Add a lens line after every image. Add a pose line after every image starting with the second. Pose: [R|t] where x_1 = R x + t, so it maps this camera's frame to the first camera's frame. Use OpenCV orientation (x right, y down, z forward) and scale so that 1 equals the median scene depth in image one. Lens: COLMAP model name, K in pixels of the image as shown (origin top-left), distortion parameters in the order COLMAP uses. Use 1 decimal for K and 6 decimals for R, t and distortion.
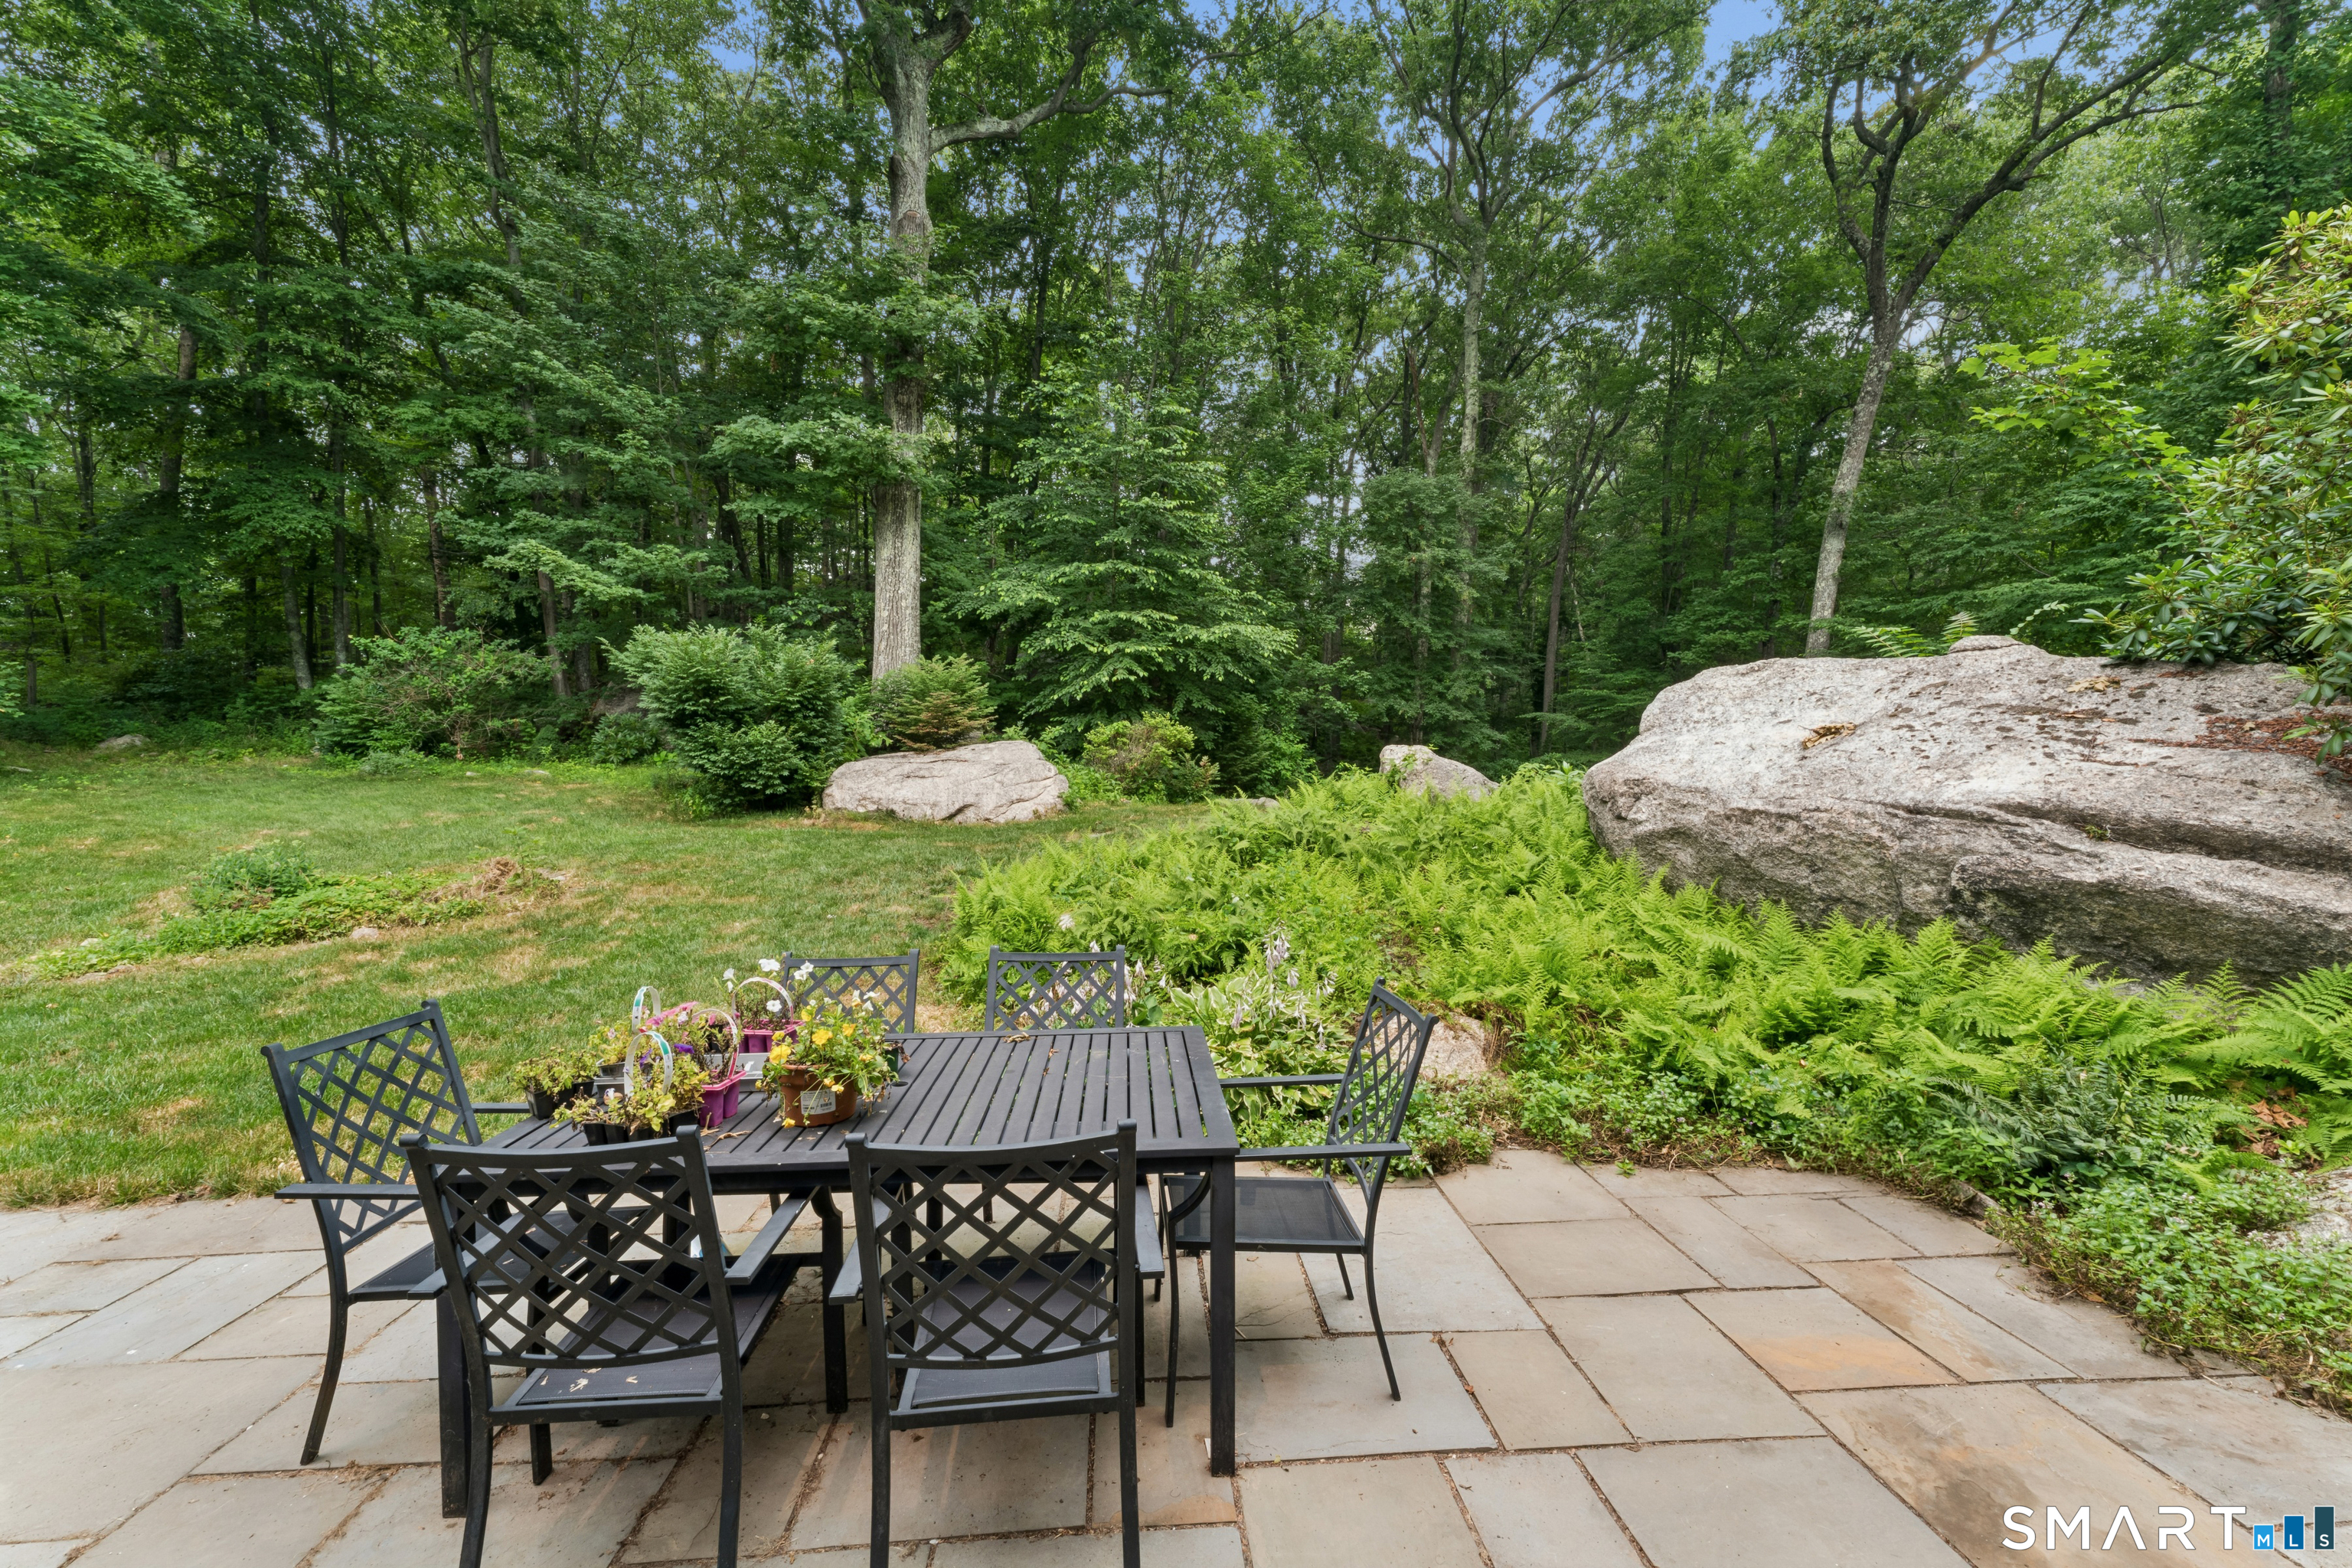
lens RADIAL K [[947.9, 0, 1159.4], [0, 947.9, 786.3], [0, 0, 1]] dist [0.003637, 0.000297]
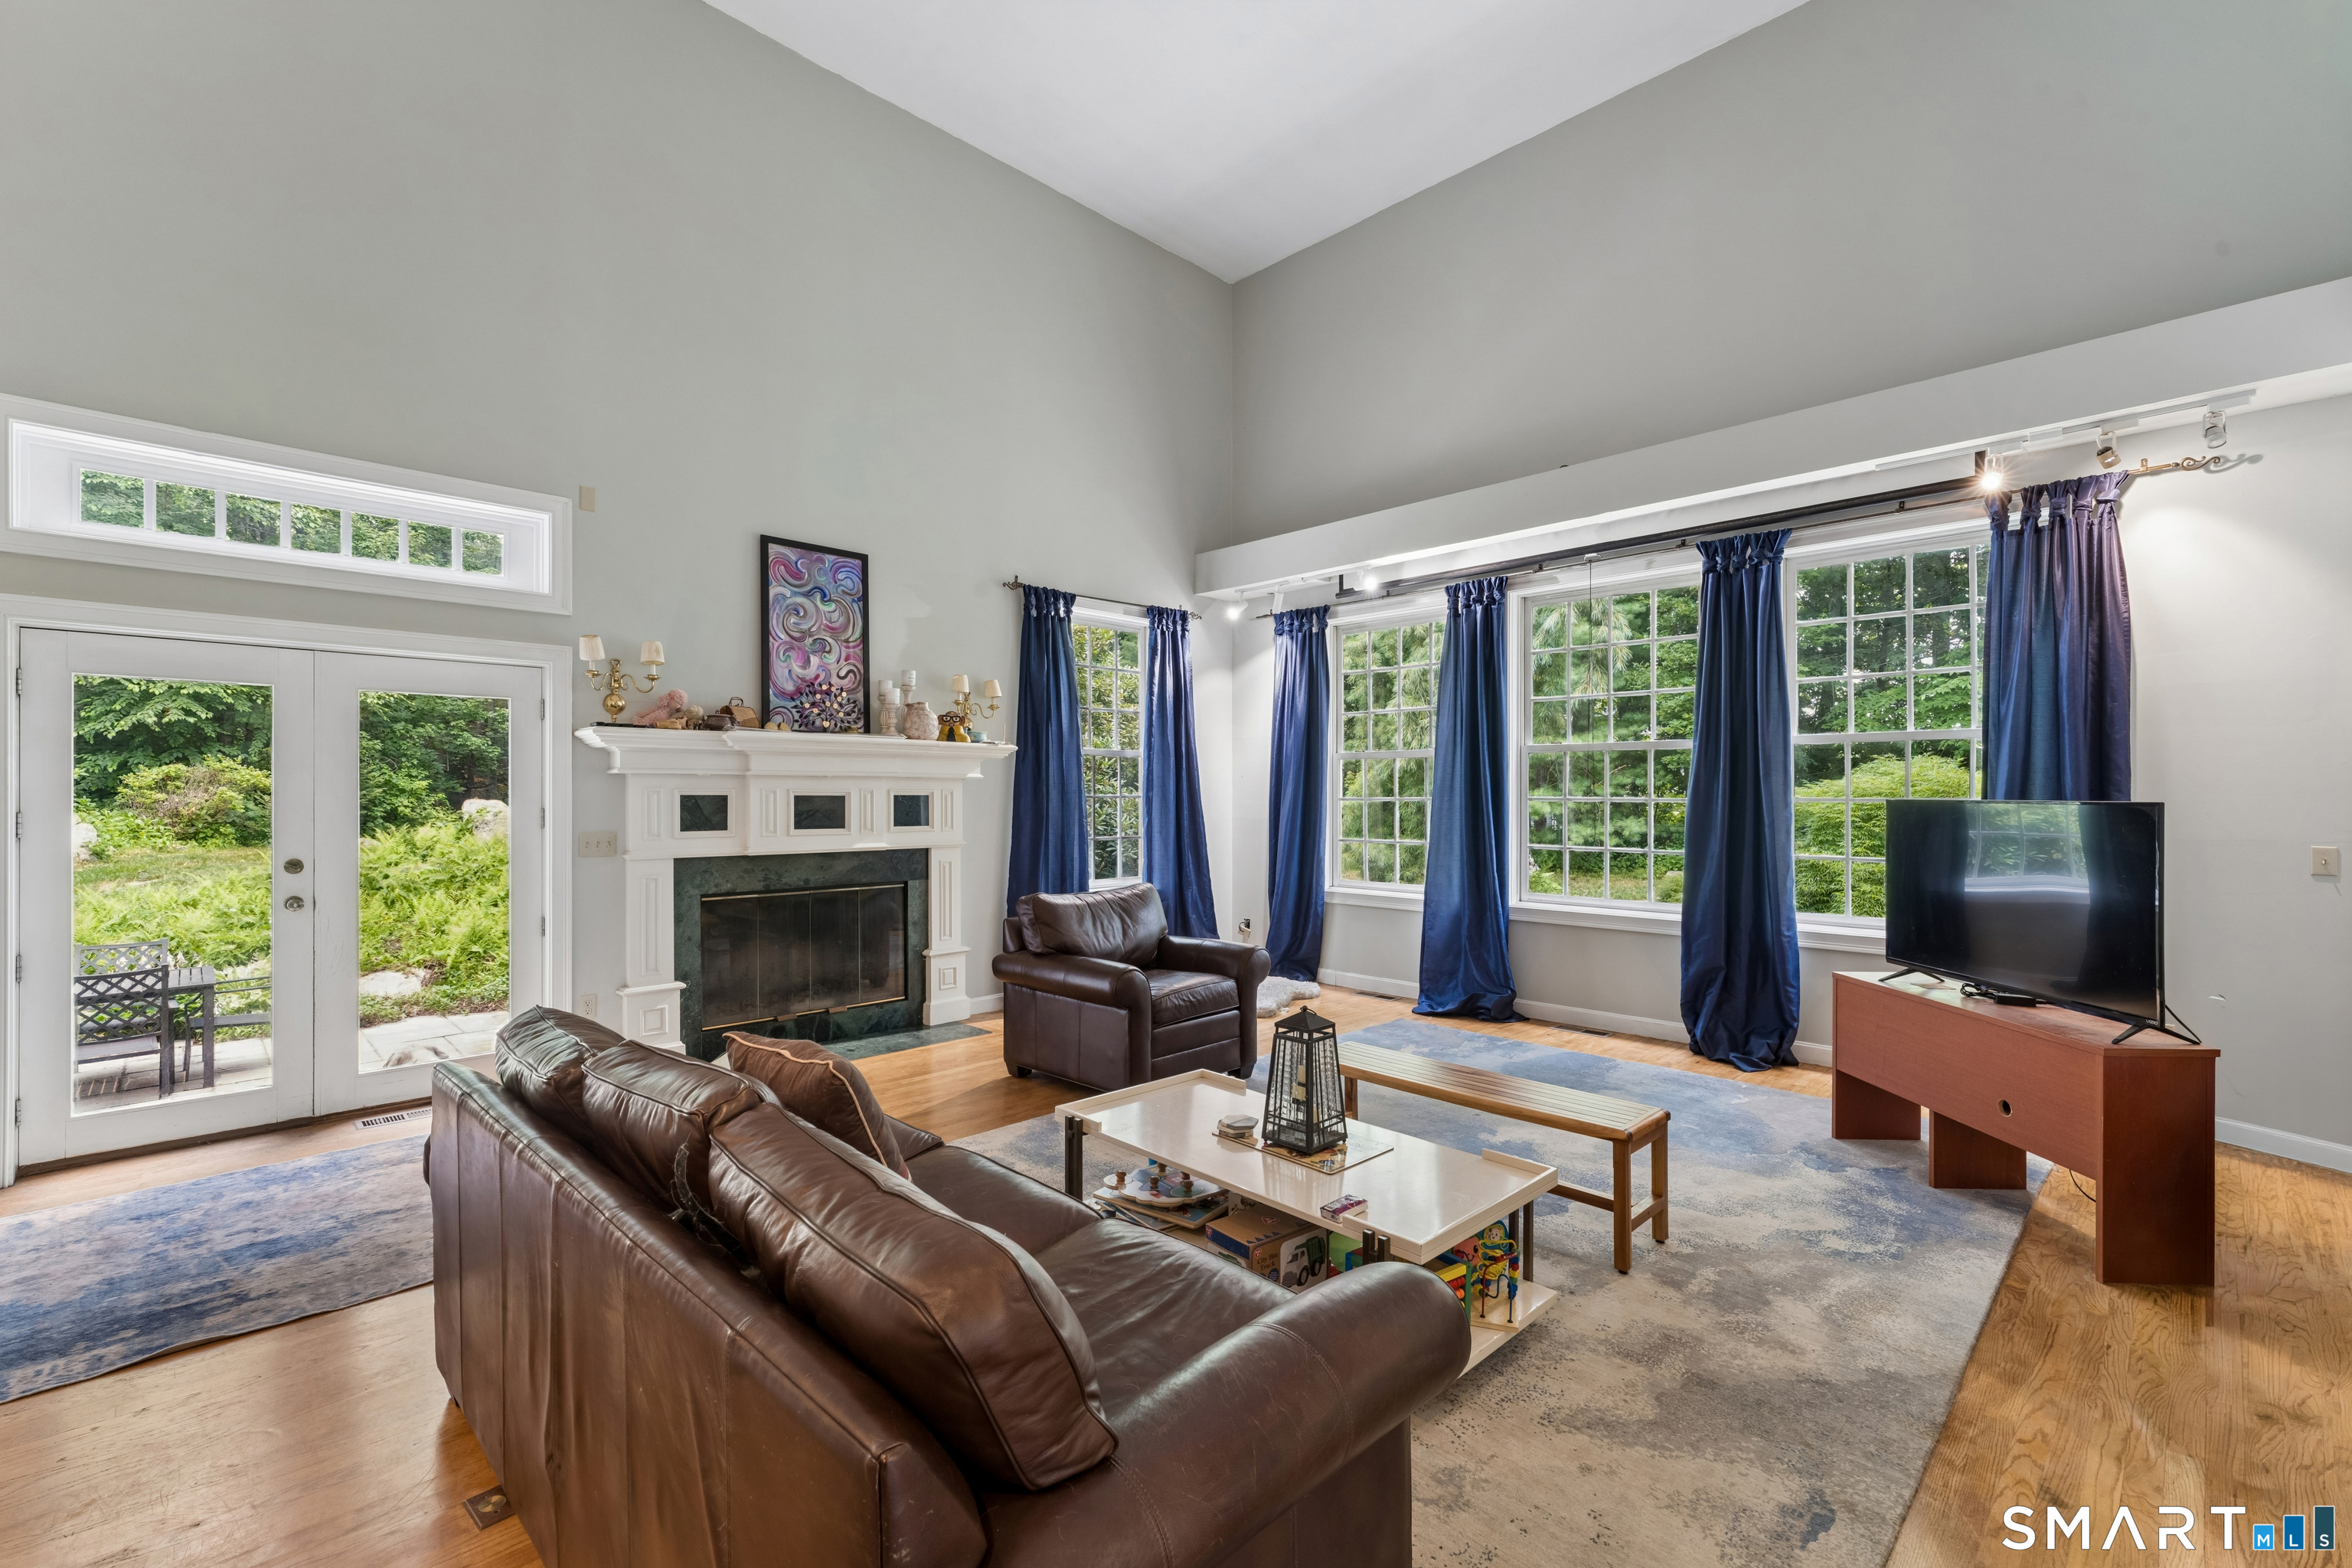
lens RADIAL K [[1011.9, 0, 1173.2], [0, 1011.9, 784.5], [0, 0, 1]] dist [0.002451, -0.000473]
pose [[0.741194, 0.007729, 0.671246, 0.026207], [0.003549, 0.999875, -0.015431, -0.033815], [-0.671281, 0.013820, 0.741074, -0.556008]]
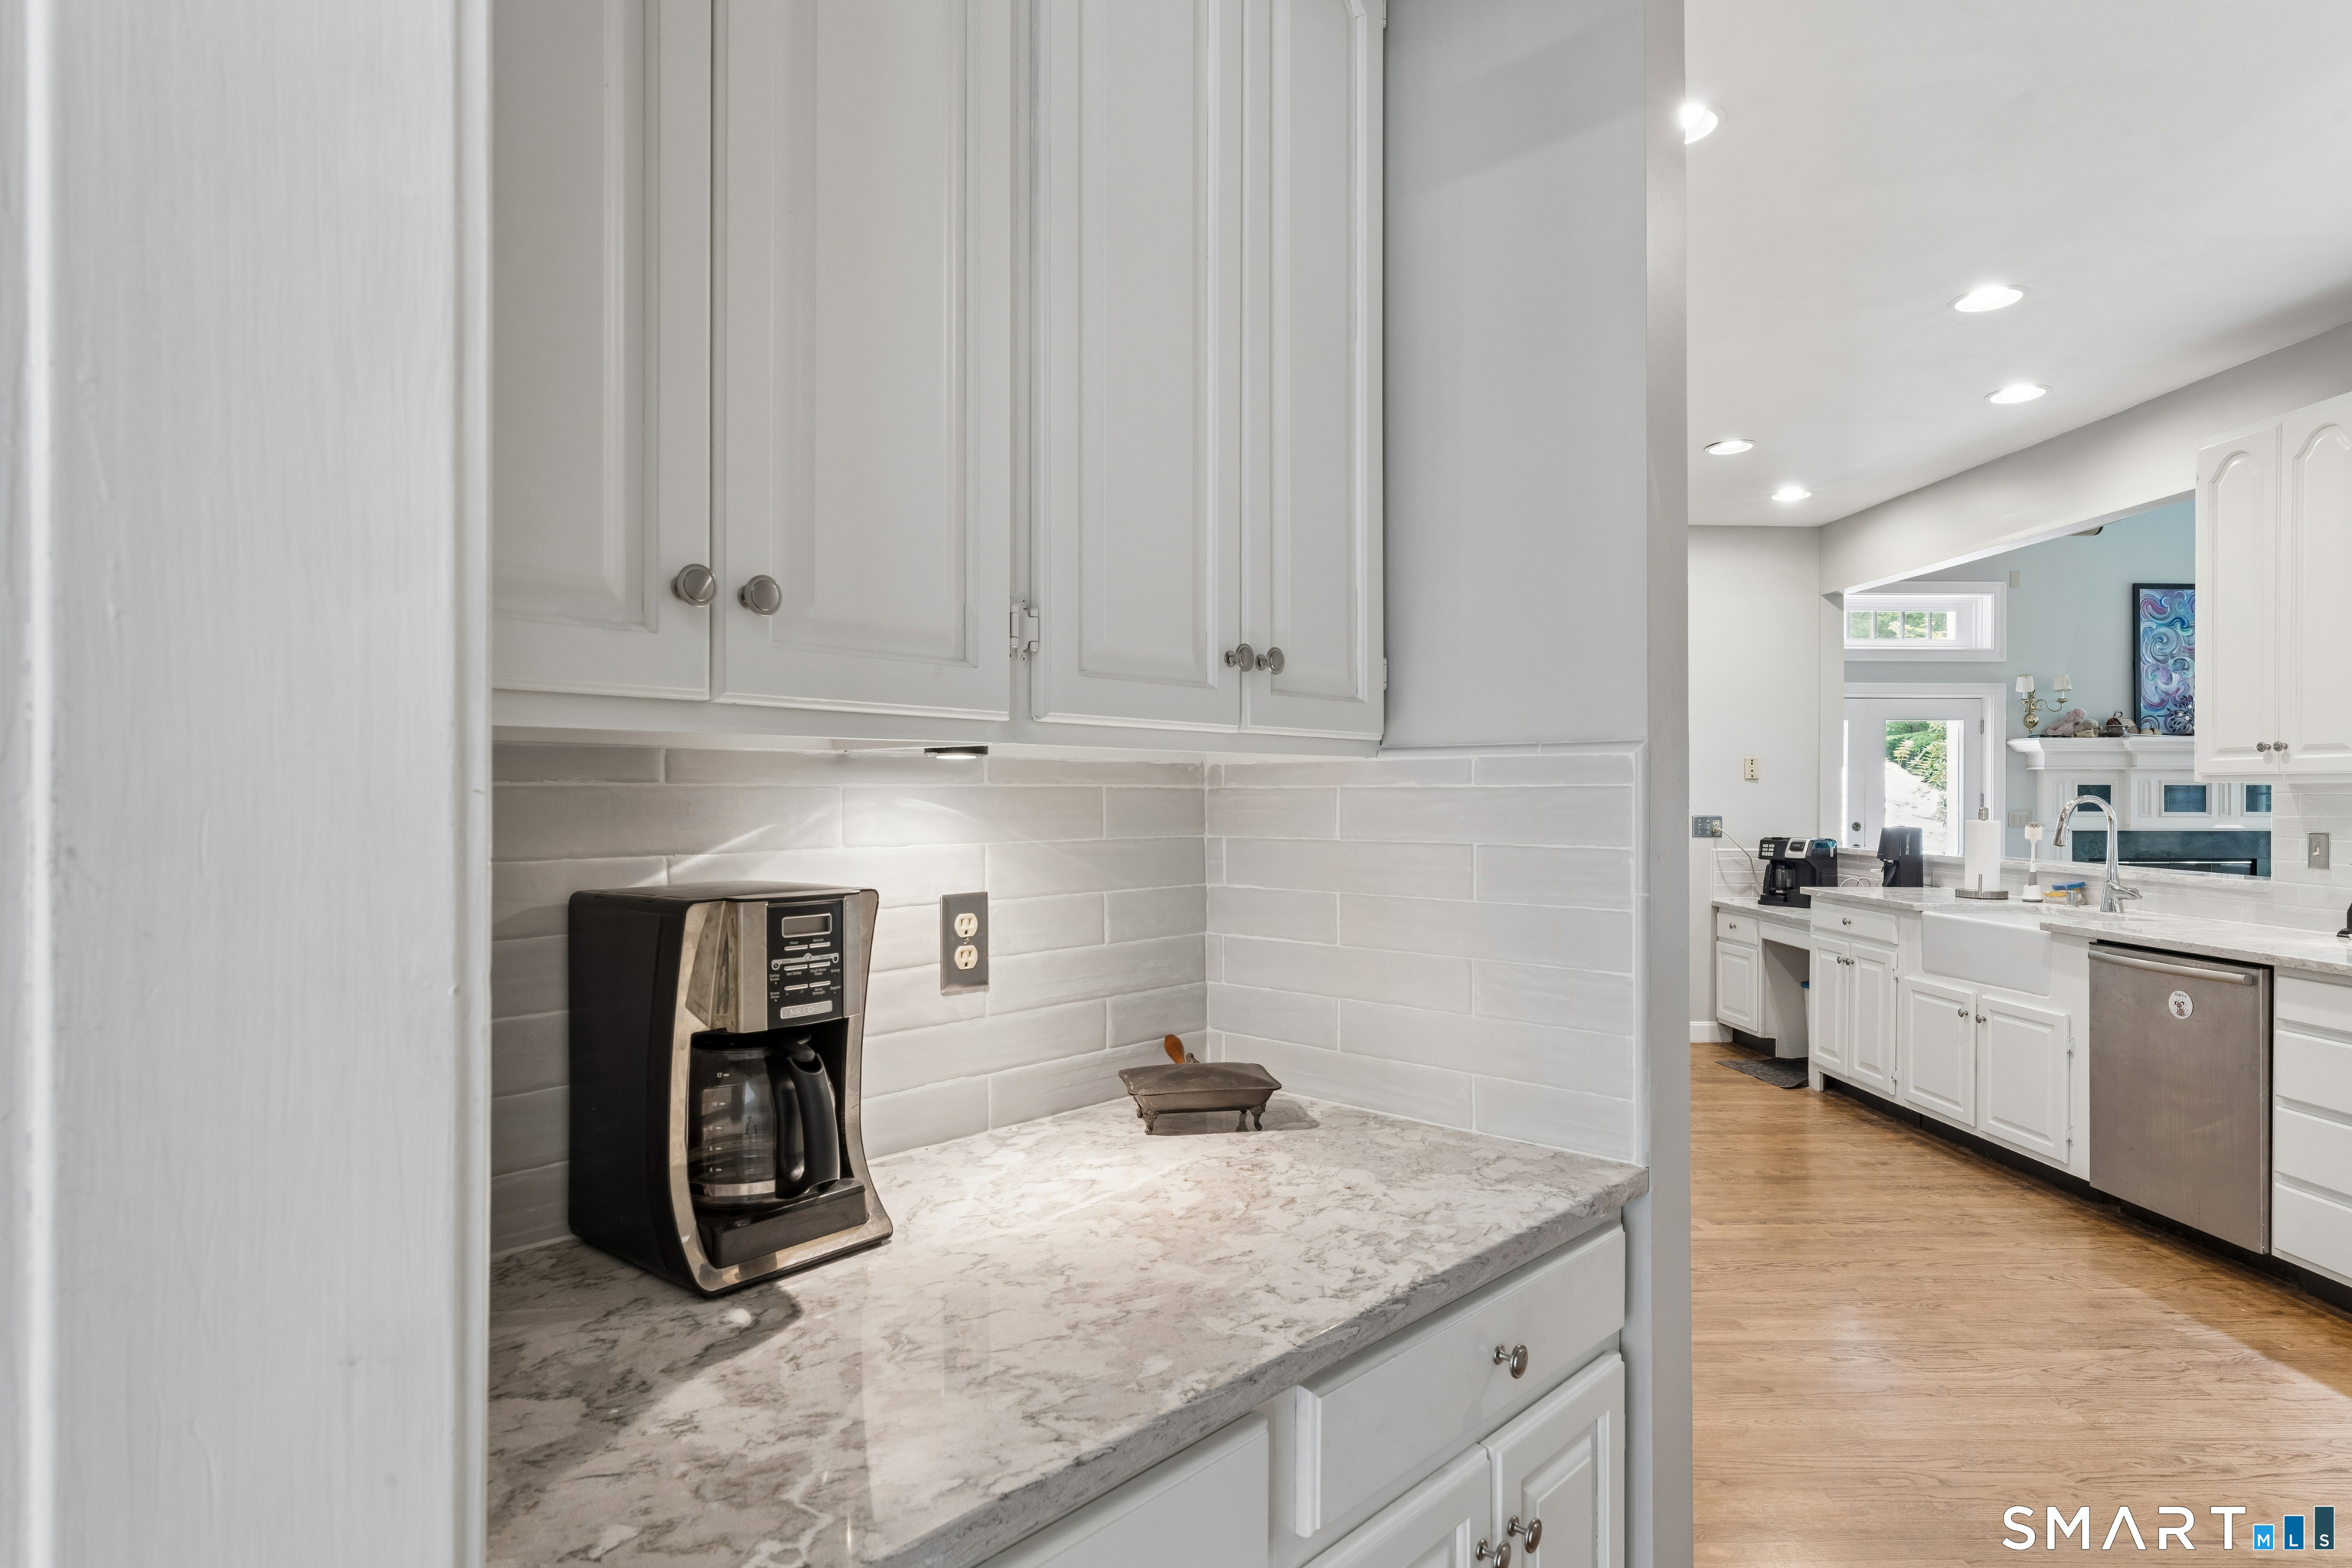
lens RADIAL K [[1217.1, 0, 1173.8], [0, 1217.1, 791.6], [0, 0, 1]] dist [0.003602, 0.000385]
pose [[1.000000, -0.000250, -0.000770, -0.328663], [0.000252, 0.999996, 0.002676, -0.034746], [0.000770, -0.002676, 0.999996, -0.783130]]
